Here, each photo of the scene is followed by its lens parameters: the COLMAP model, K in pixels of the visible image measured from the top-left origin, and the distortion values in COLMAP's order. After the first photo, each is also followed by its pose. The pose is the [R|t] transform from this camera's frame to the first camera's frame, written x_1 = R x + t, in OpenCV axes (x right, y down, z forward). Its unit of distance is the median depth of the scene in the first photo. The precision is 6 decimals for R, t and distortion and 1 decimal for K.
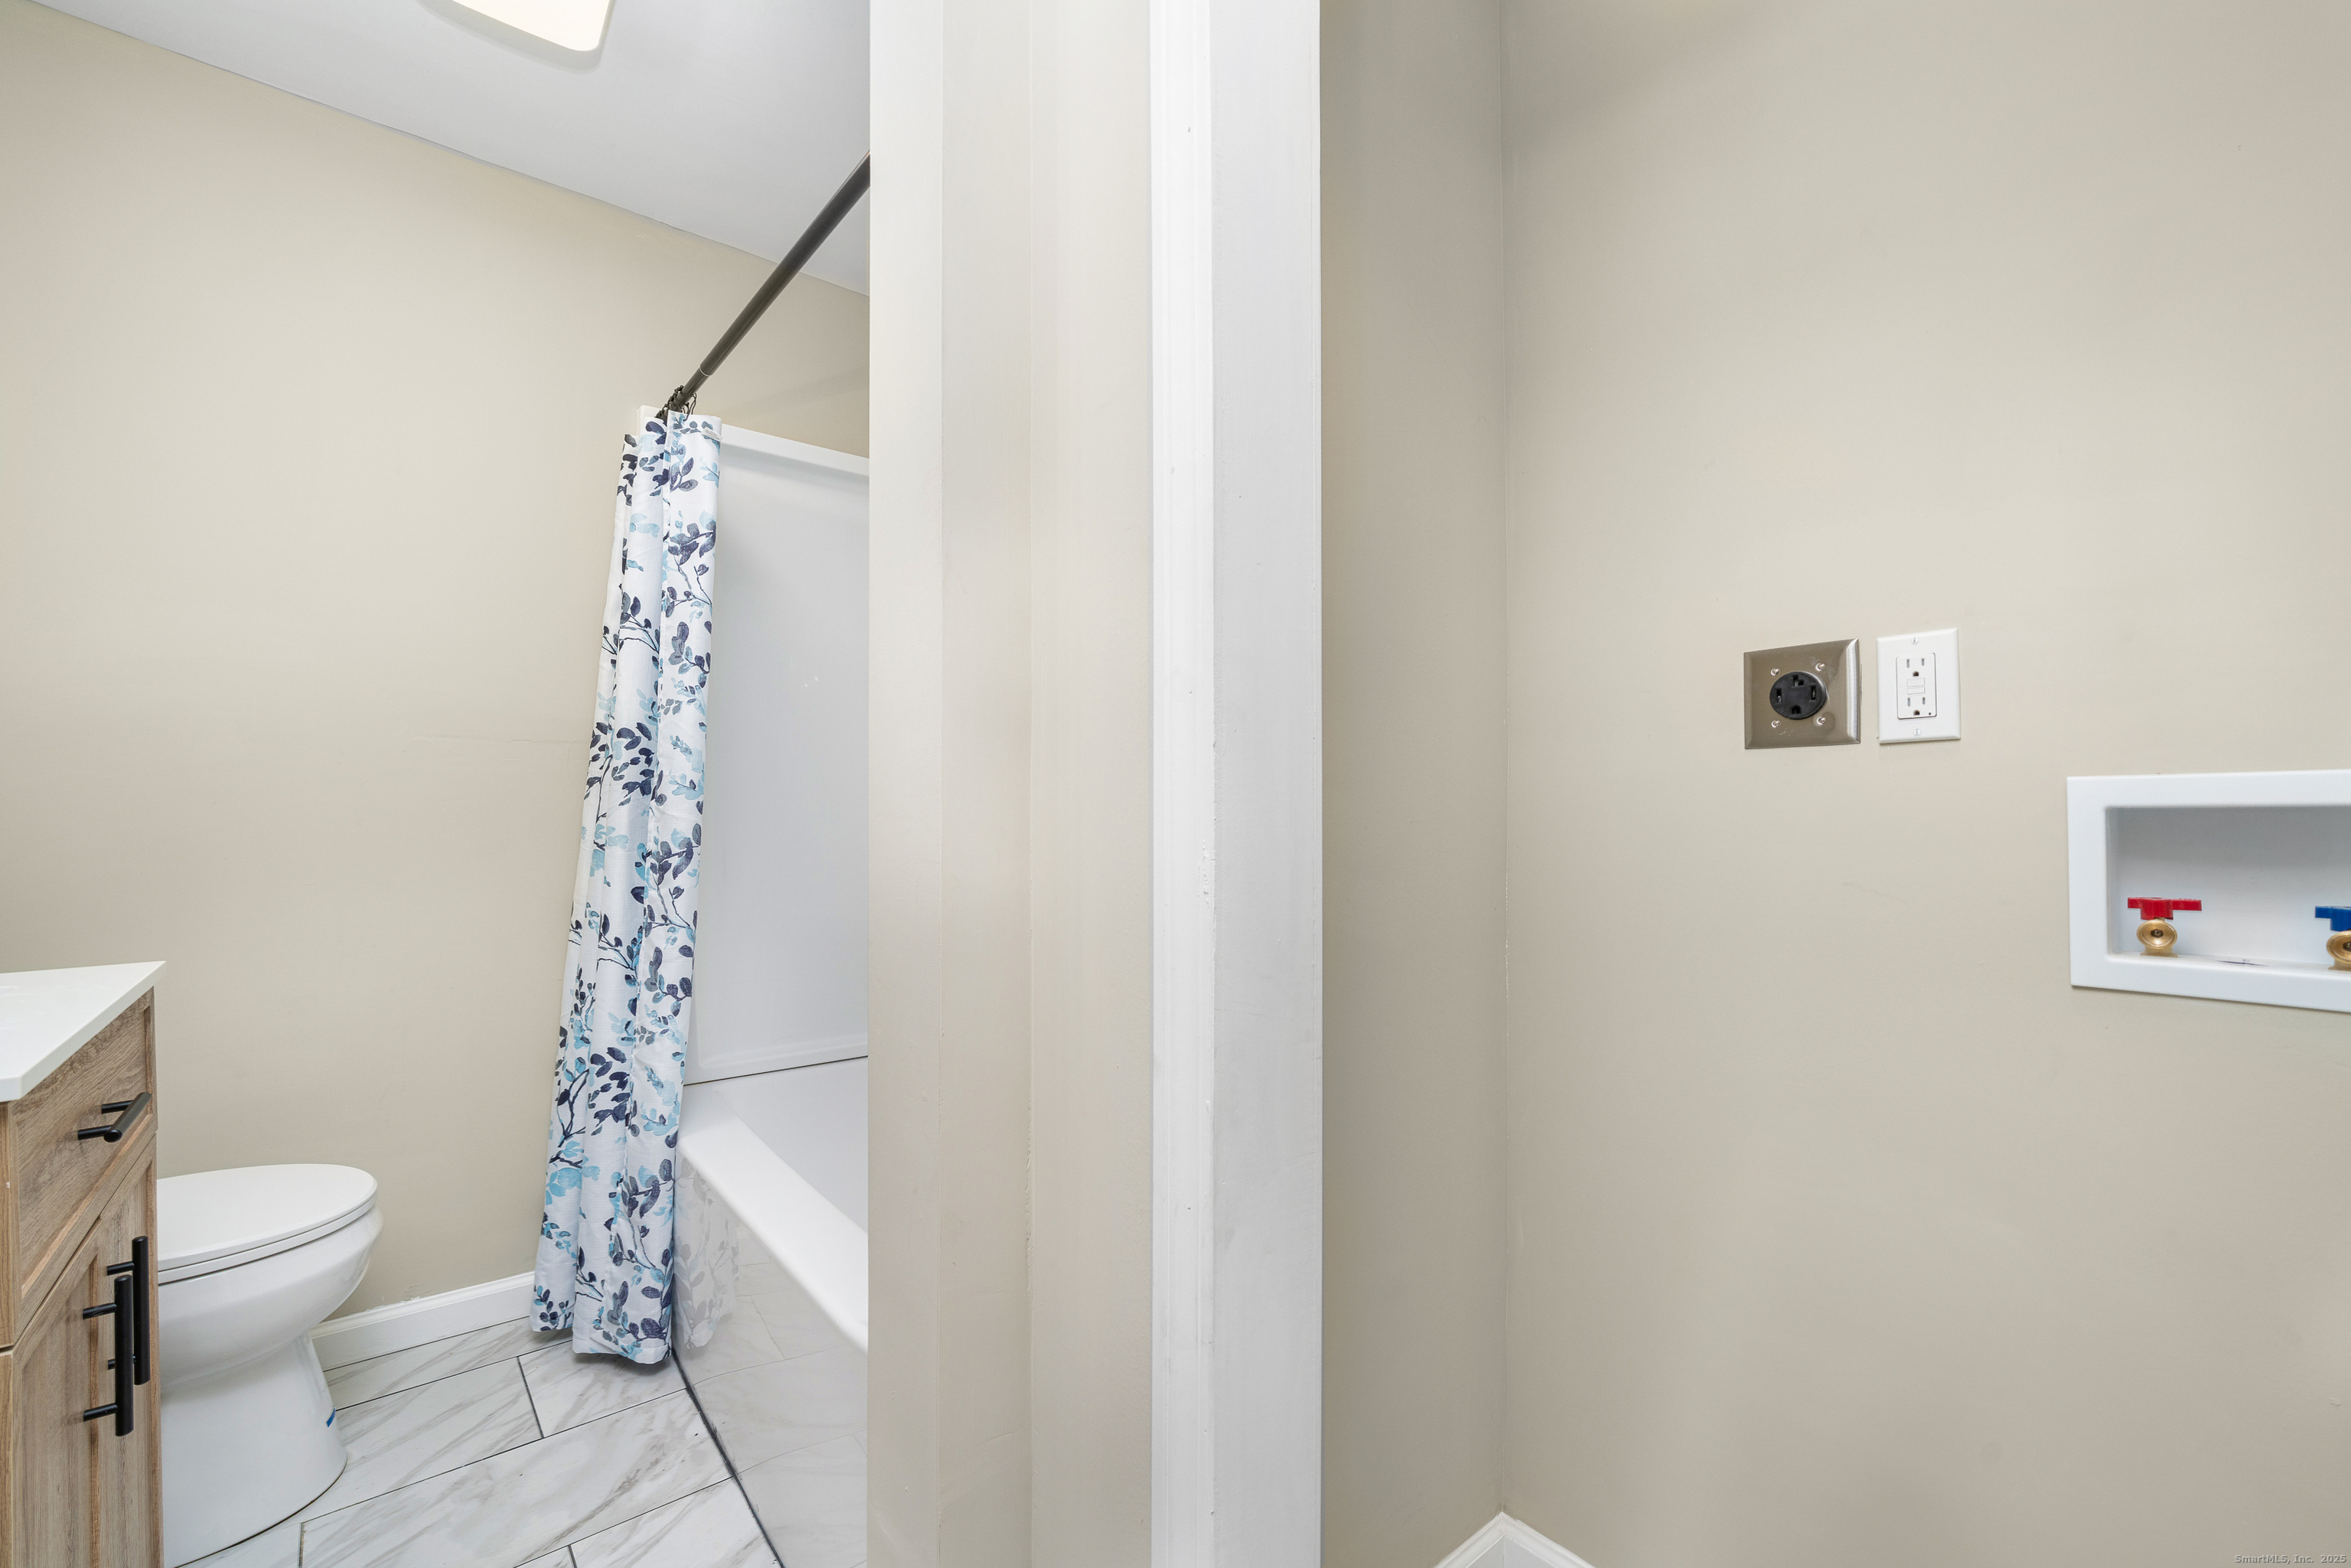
lens RADIAL K [[937.8, 0, 1102.7], [0, 937.8, 785.3], [0, 0, 1]] dist [-0.004026, 0.000256]
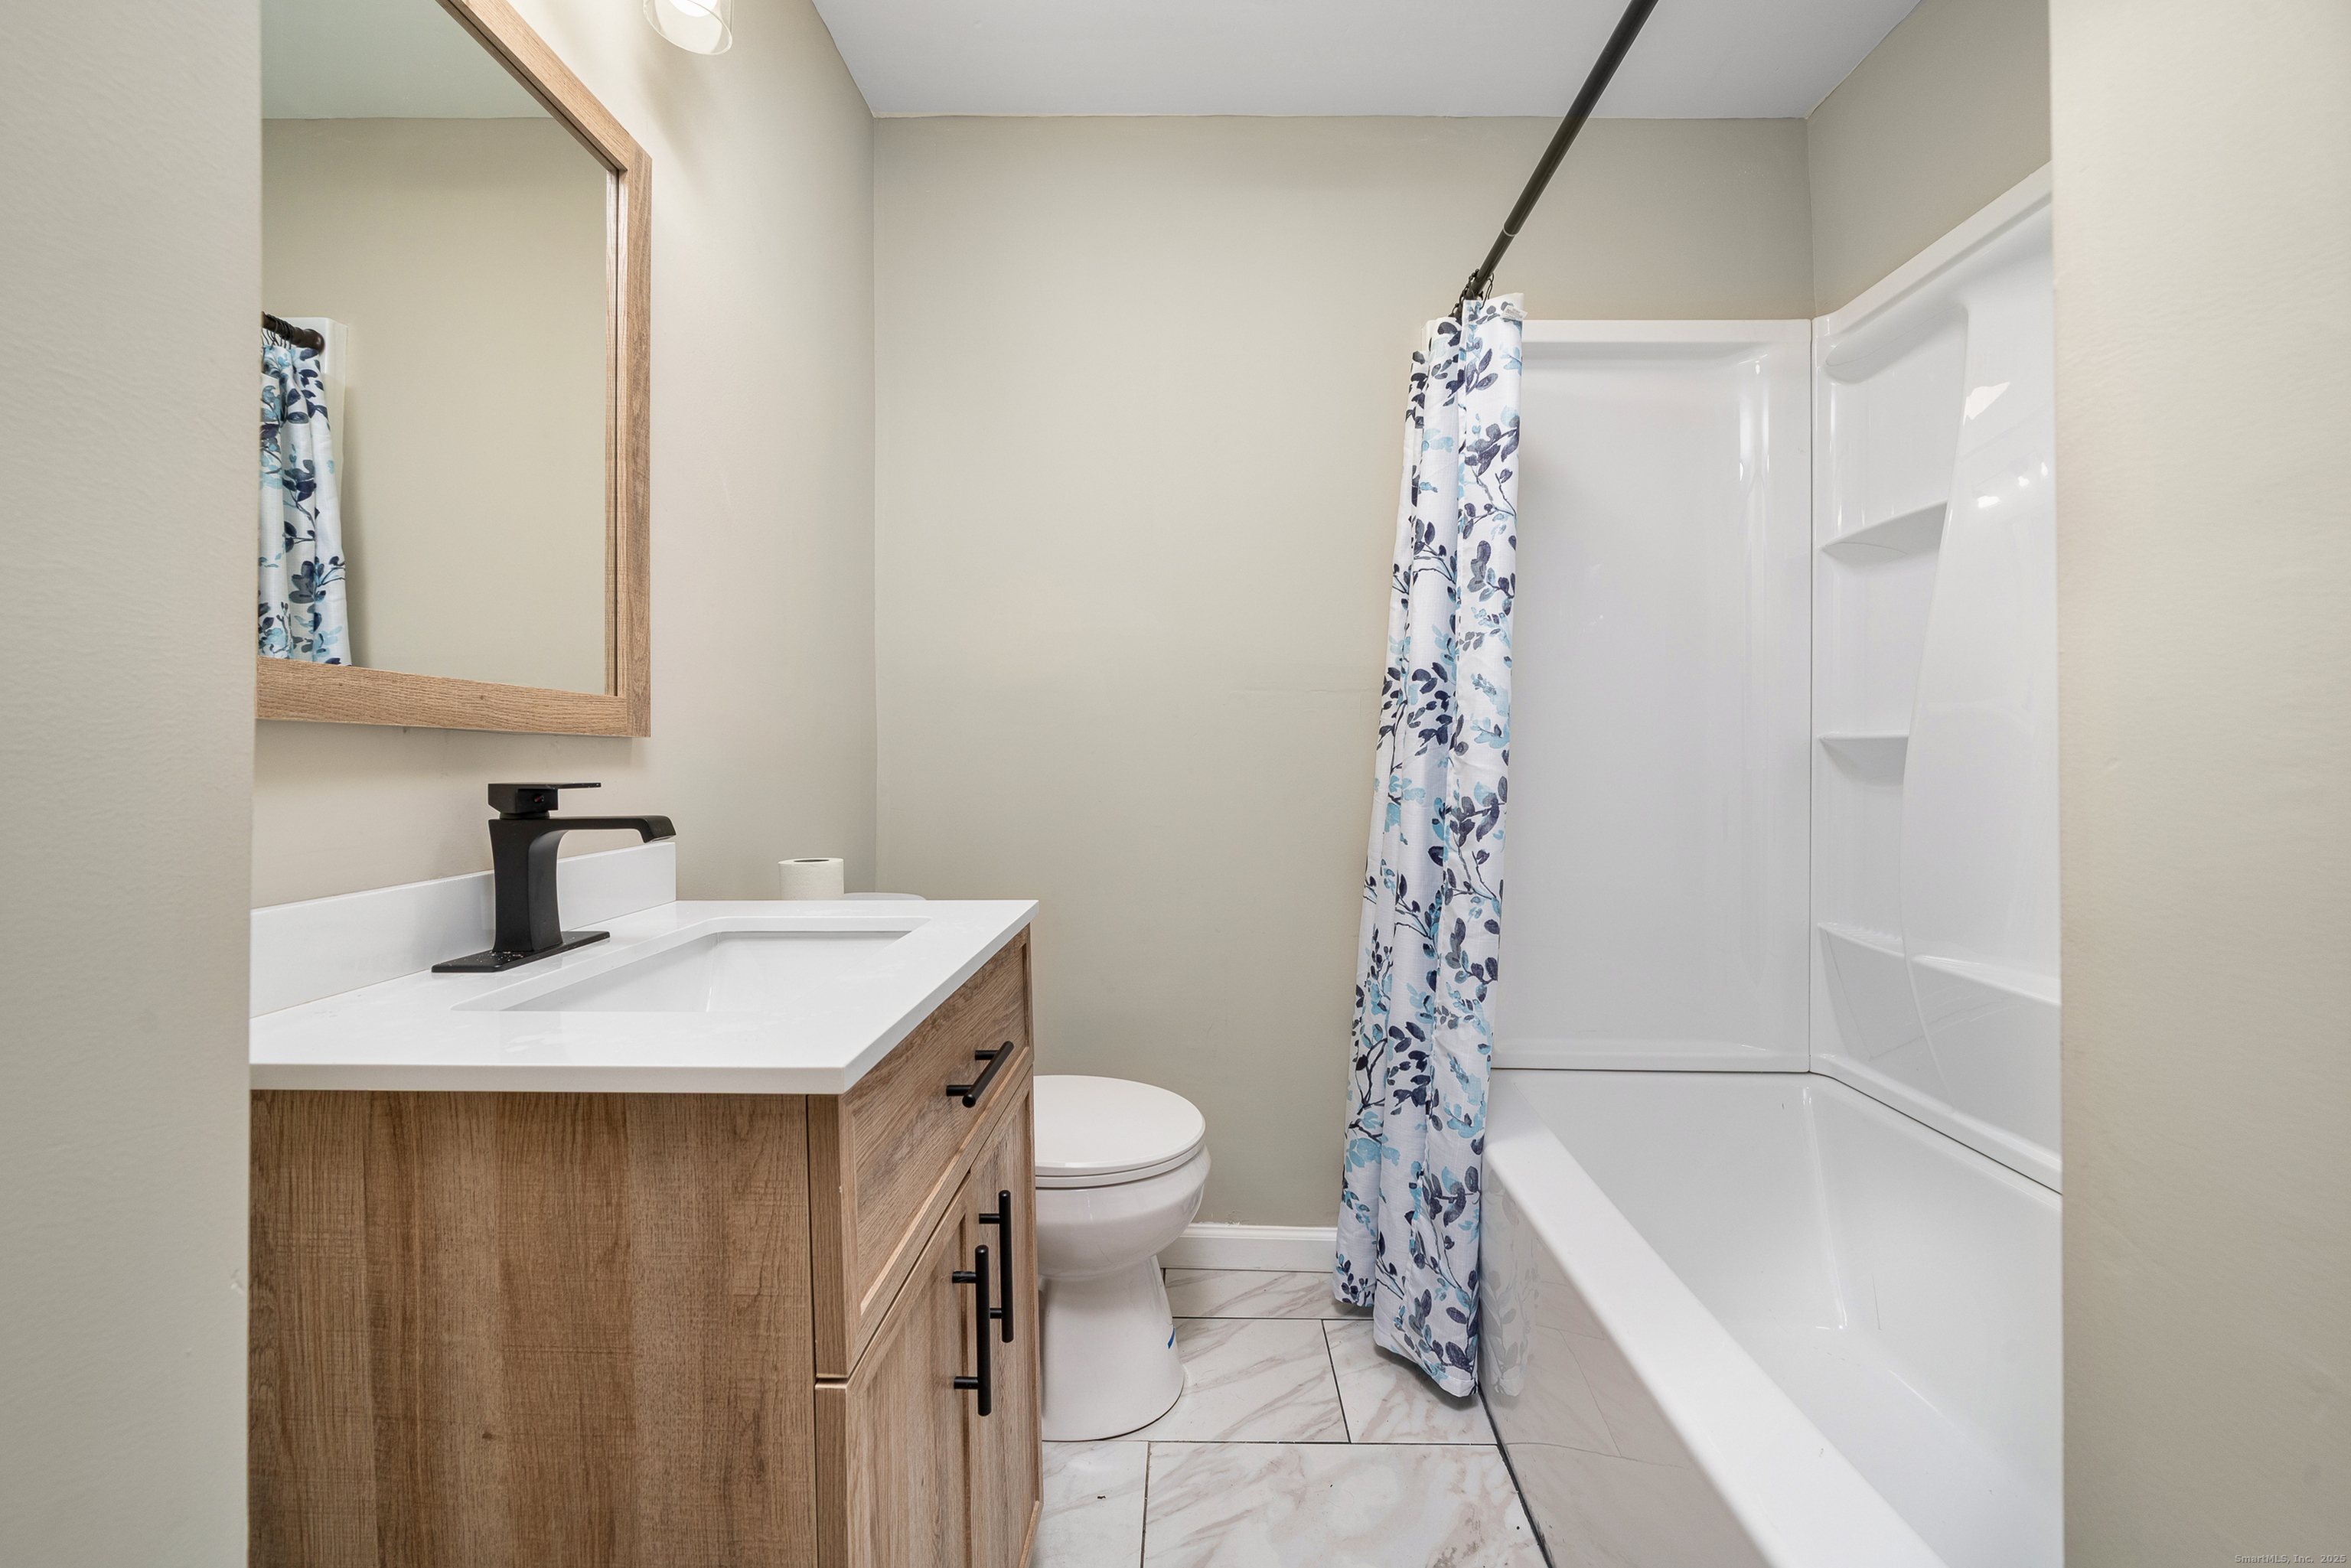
lens RADIAL K [[902.6, 0, 1181.1], [0, 902.6, 747.8], [0, 0, 1]] dist [-0.001207, 0.000044]
pose [[0.769890, -0.005881, -0.638150, -0.136763], [0.009698, 0.999950, 0.002485, 0.010060], [0.638103, -0.008102, 0.769908, 0.189001]]
